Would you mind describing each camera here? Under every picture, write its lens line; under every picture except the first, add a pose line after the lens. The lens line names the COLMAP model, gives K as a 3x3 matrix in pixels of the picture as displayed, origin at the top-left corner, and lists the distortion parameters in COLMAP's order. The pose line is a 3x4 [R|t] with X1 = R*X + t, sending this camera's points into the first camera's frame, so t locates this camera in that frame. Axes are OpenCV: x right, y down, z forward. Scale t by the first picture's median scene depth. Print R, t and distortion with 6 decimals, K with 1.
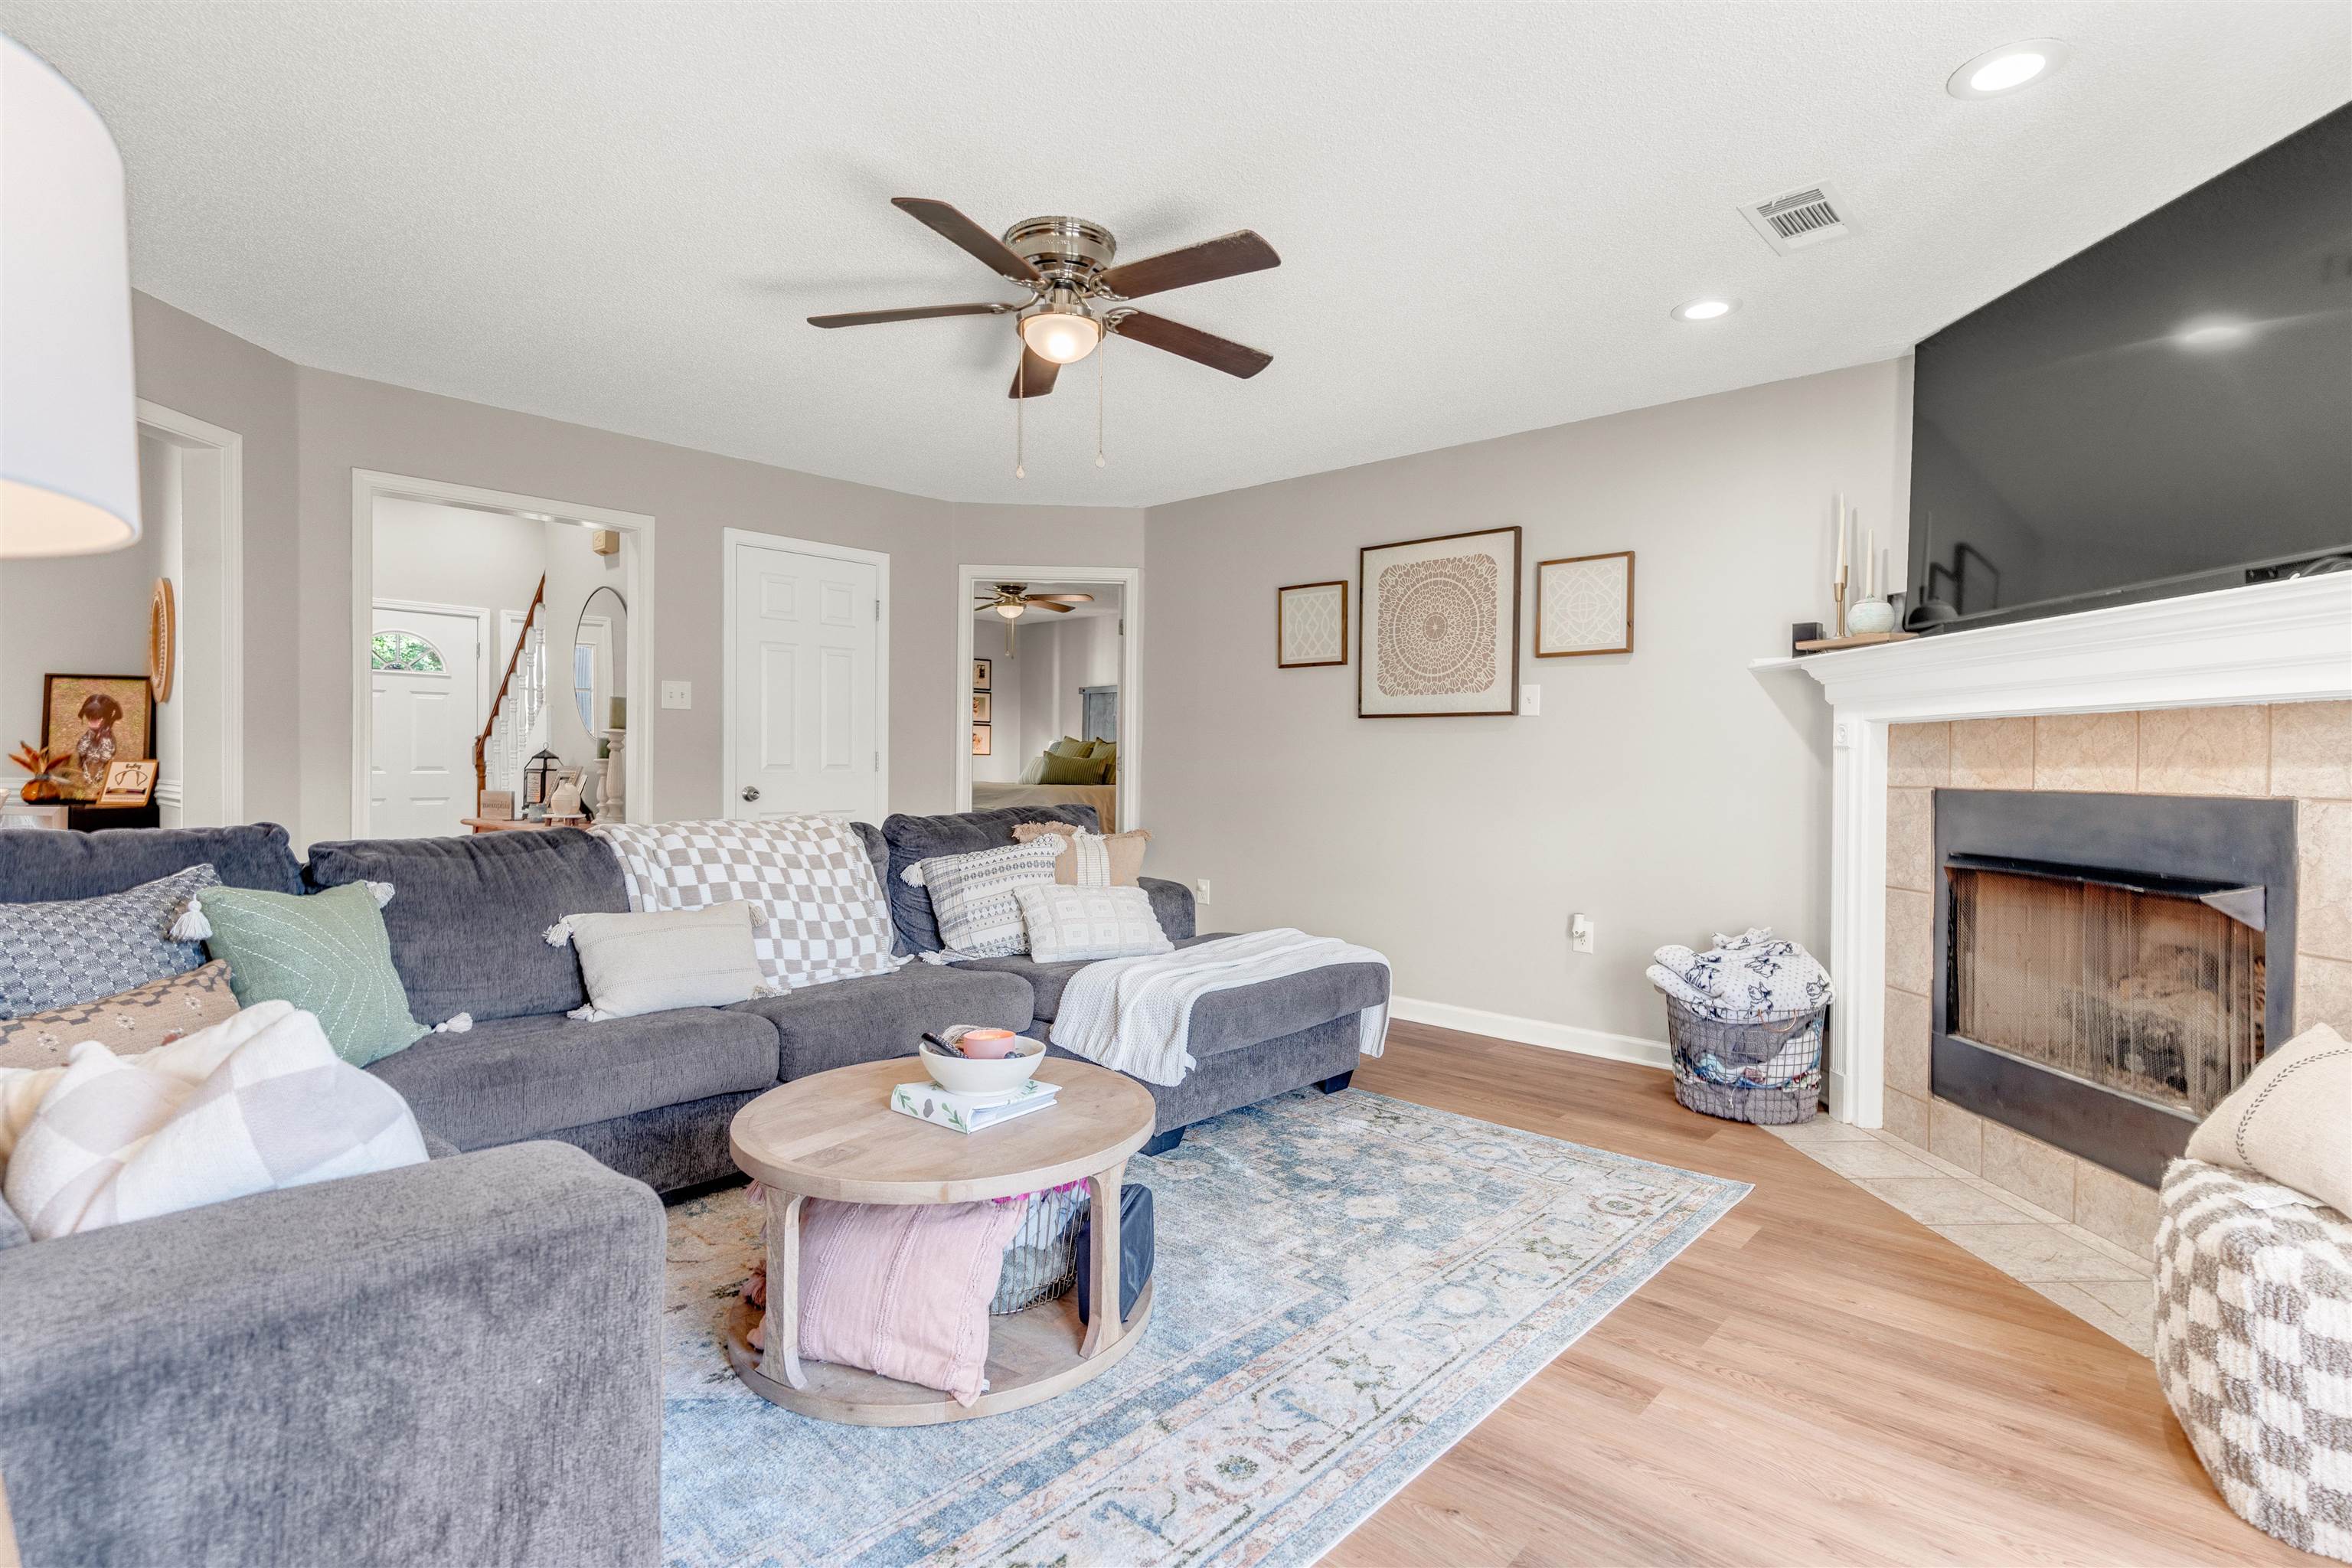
lens RADIAL K [[1152.1, 0, 1180.4], [0, 1152.1, 771.3], [0, 0, 1]] dist [0.002323, -0.000394]
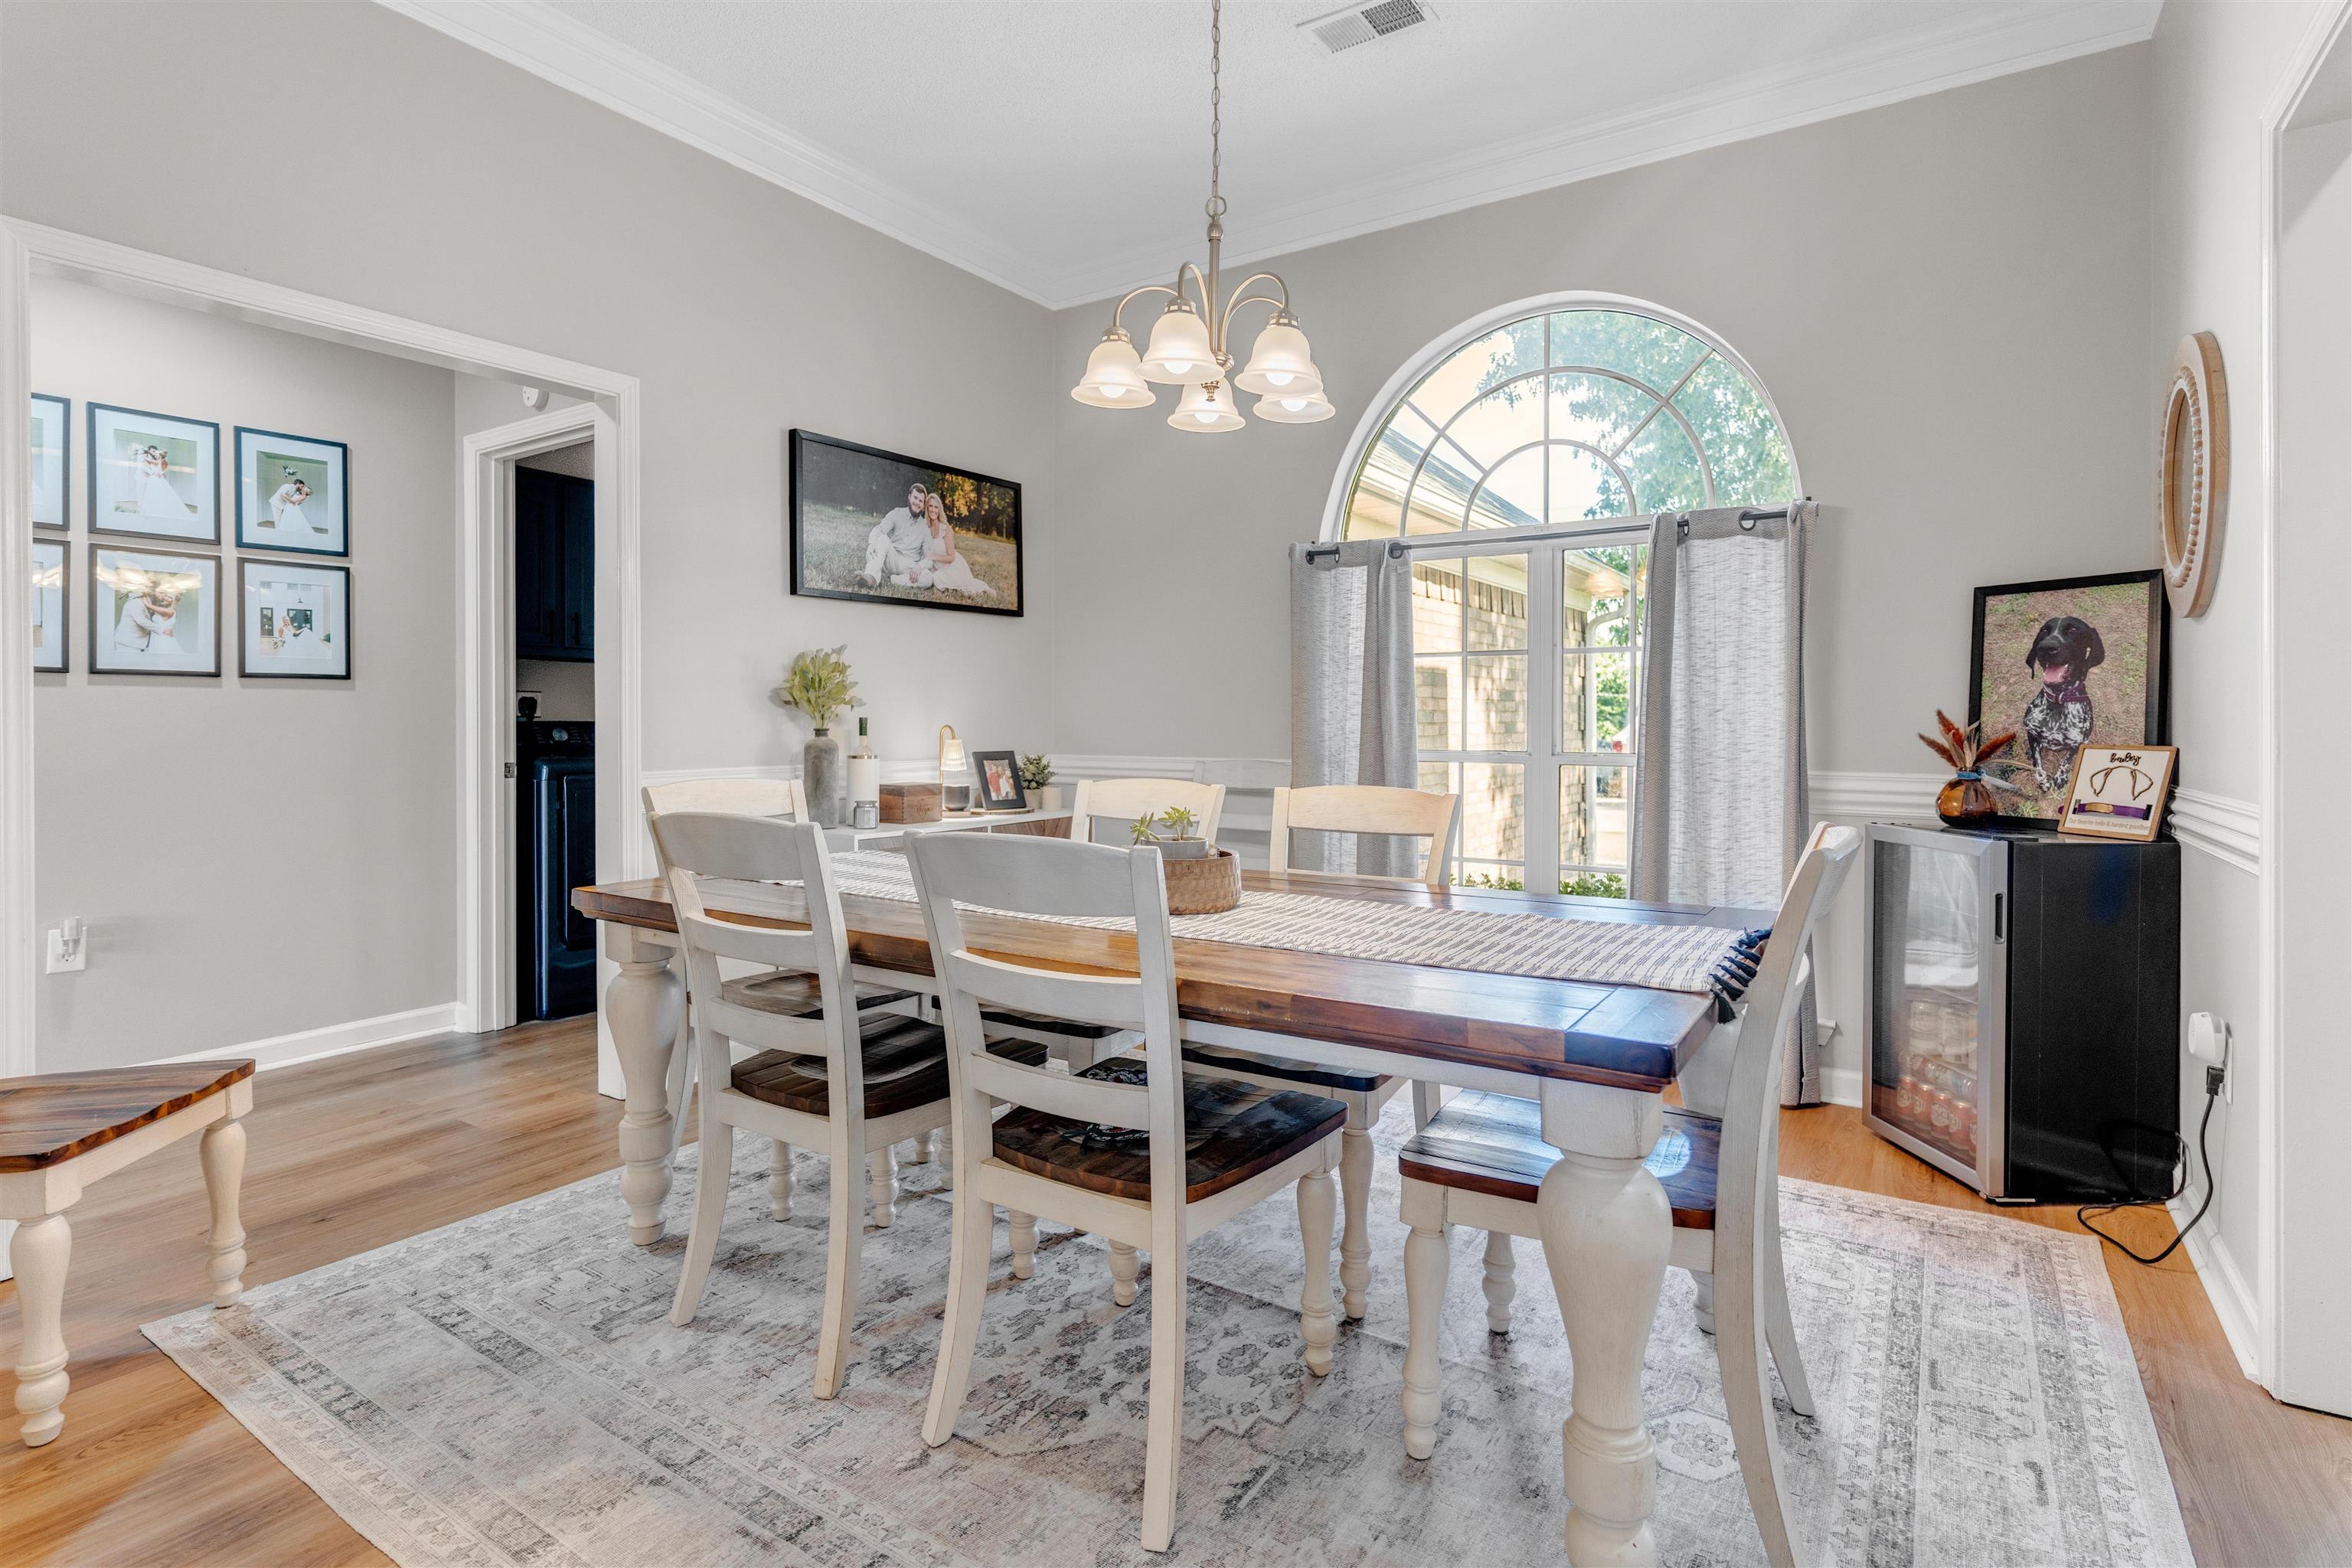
lens RADIAL K [[1152.1, 0, 1236.9], [0, 1152.1, 726.0], [0, 0, 1]] dist [0.002323, -0.000394]
pose [[0.203893, -0.005890, -0.978975, -0.507537], [-0.006510, 0.999952, -0.007372, -0.011911], [0.978972, 0.007876, 0.203845, 0.533930]]
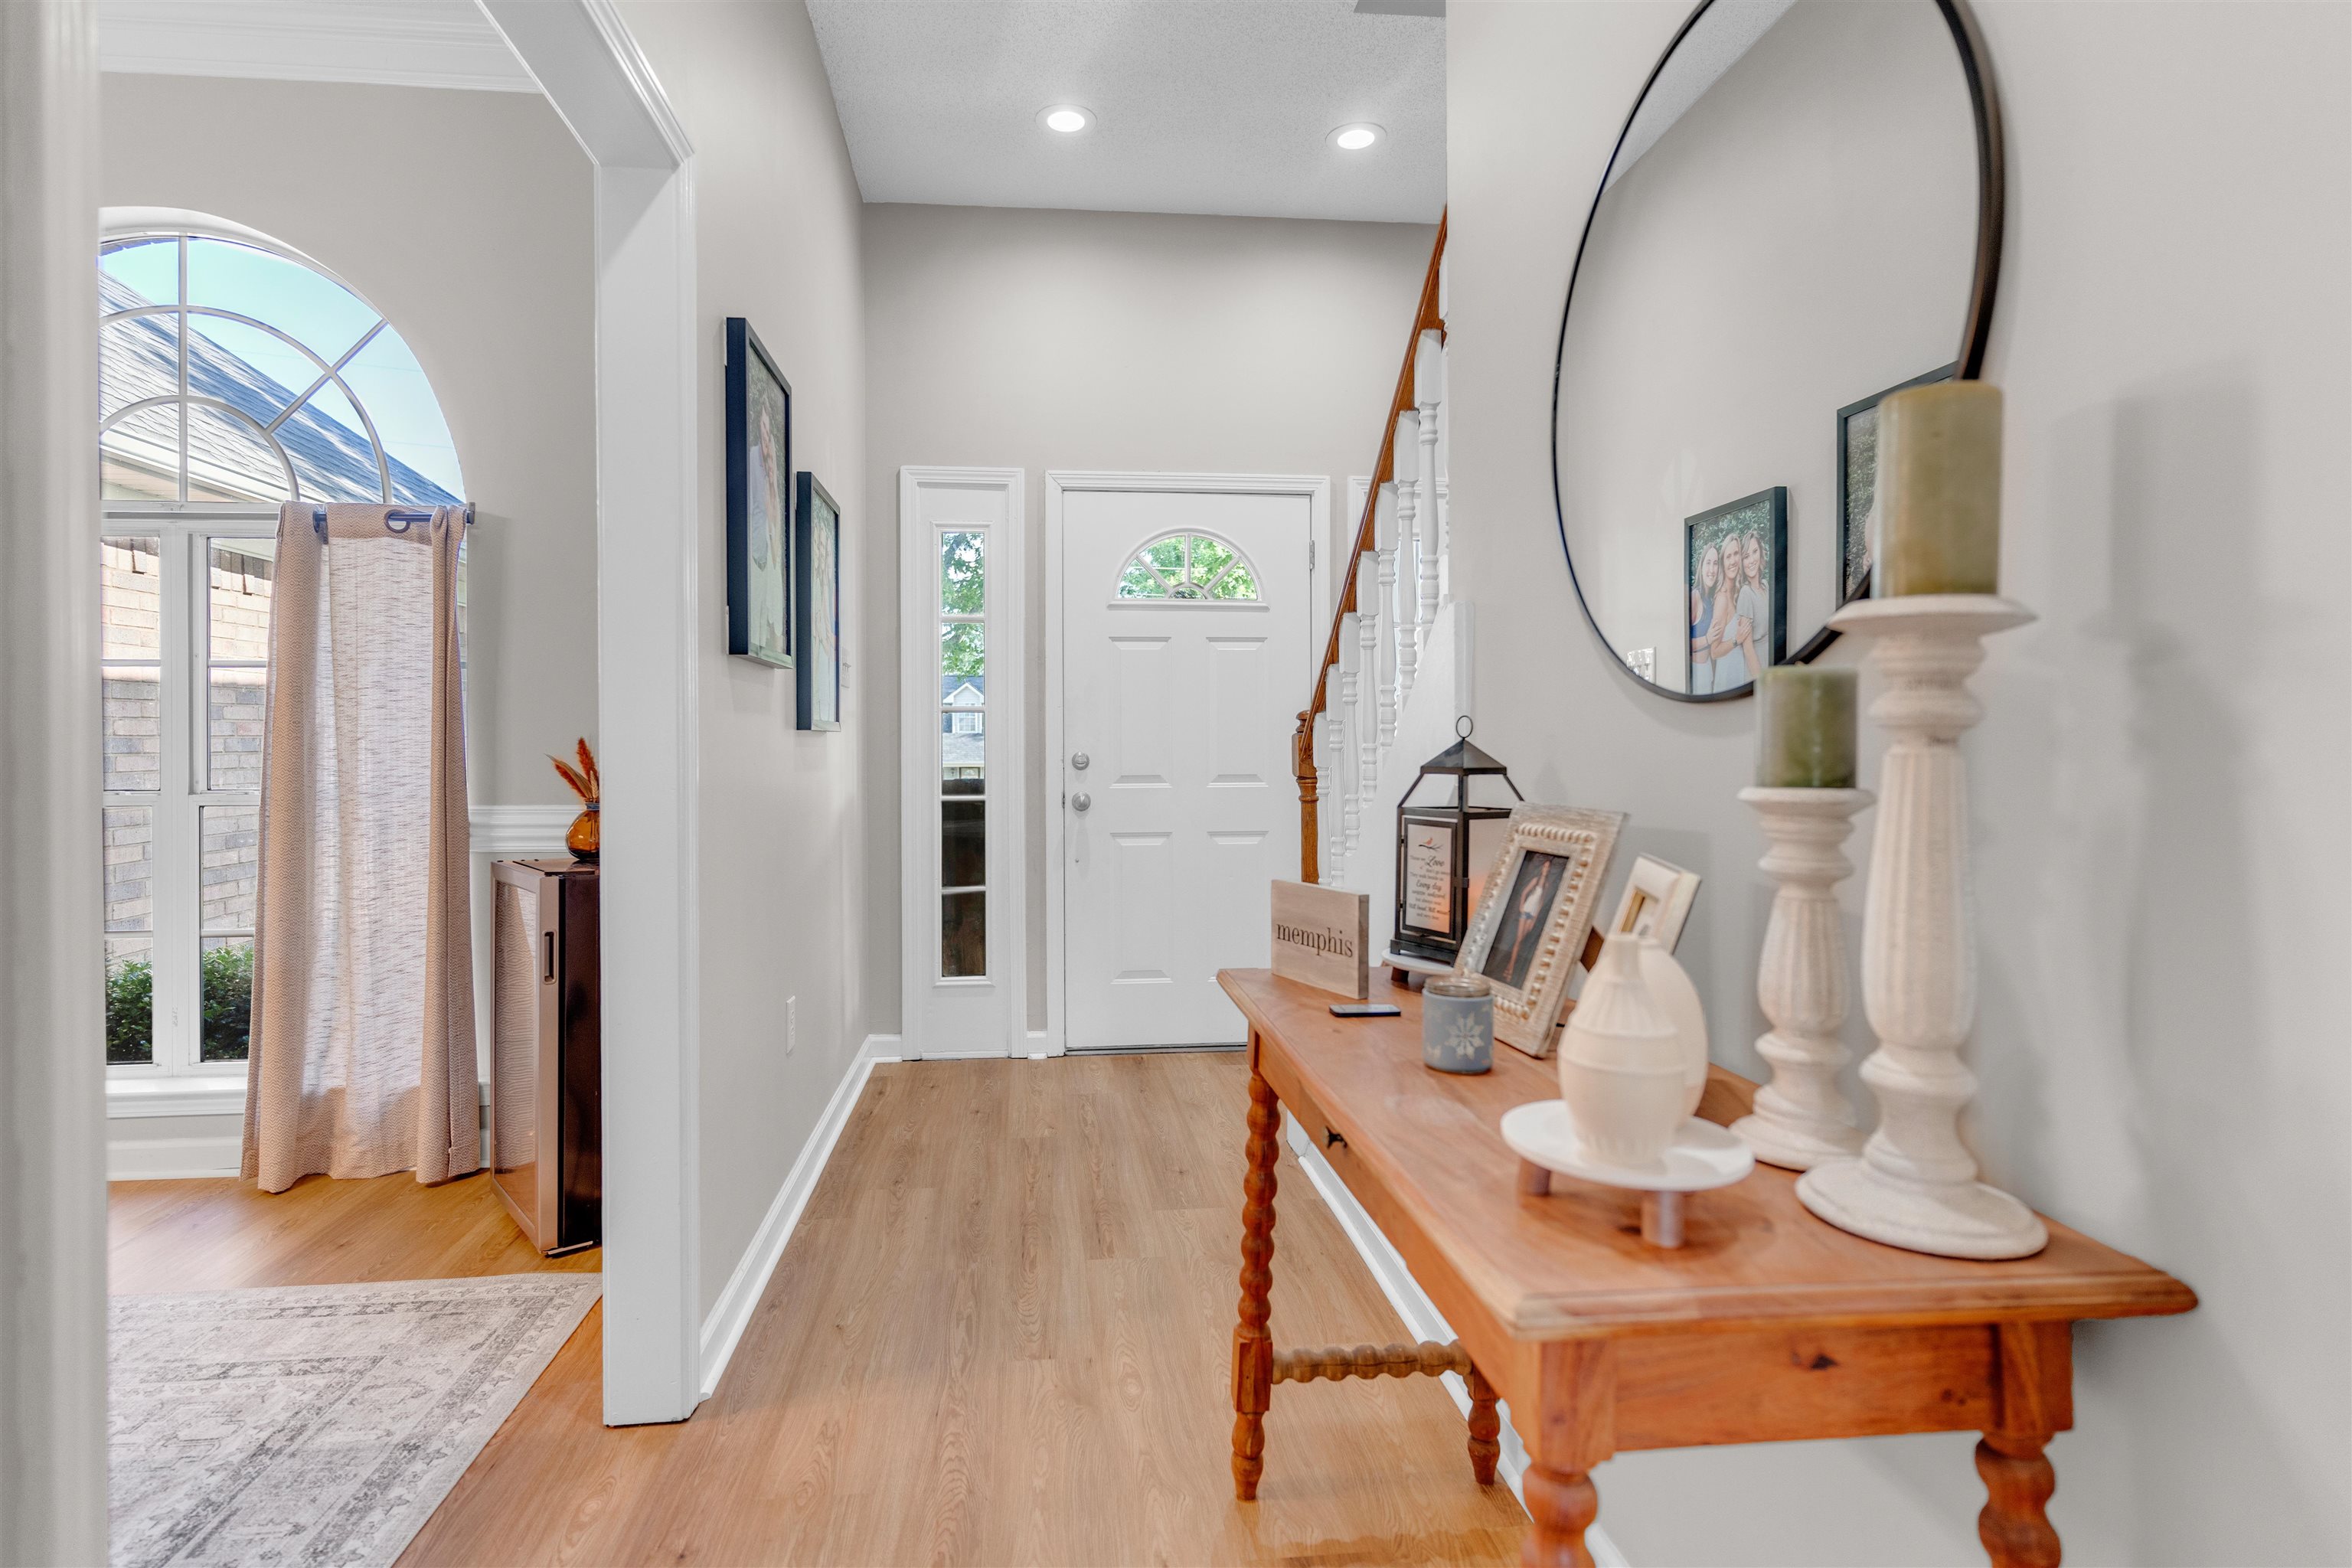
lens RADIAL K [[1152.1, 0, 1186.2], [0, 1152.1, 749.2], [0, 0, 1]] dist [0.002323, -0.000394]
pose [[0.773075, -0.010157, -0.634233, -0.427856], [0.005632, 0.999942, -0.009149, -0.014504], [0.634290, 0.003501, 0.773088, 0.745128]]
